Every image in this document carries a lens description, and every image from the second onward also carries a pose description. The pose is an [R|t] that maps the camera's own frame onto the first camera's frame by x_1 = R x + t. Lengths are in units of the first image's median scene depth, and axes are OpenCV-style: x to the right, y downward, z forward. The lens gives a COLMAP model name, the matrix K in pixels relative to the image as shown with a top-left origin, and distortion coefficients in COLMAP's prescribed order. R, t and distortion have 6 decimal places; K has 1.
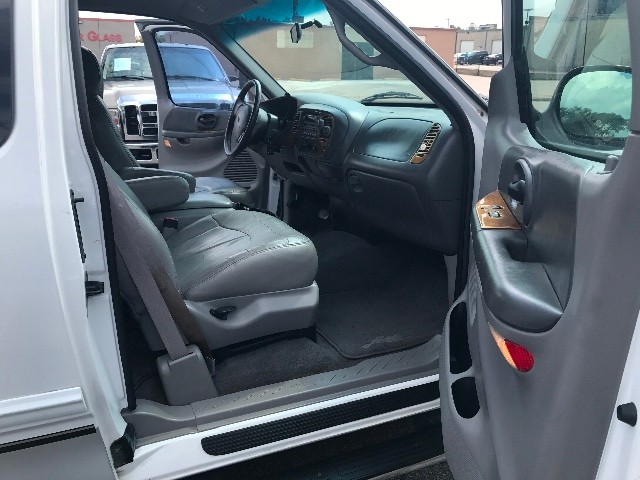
lens RADIAL K [[518.7, 0, 320.5], [0, 518.7, 244.2], [0, 0, 1]] dist [0.045561, -0.003571]
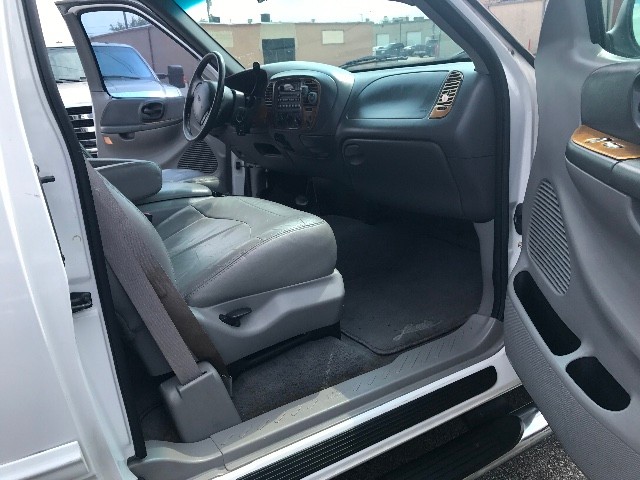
lens RADIAL K [[521.1, 0, 320.0], [0, 521.1, 240.0], [0, 0, 1]] dist [-0.000833, 0.080325]
pose [[0.988056, -0.101143, 0.116255, -0.128872], [0.101708, 0.994814, 0.001076, 0.023572], [-0.115761, 0.010761, 0.993219, 0.172374]]
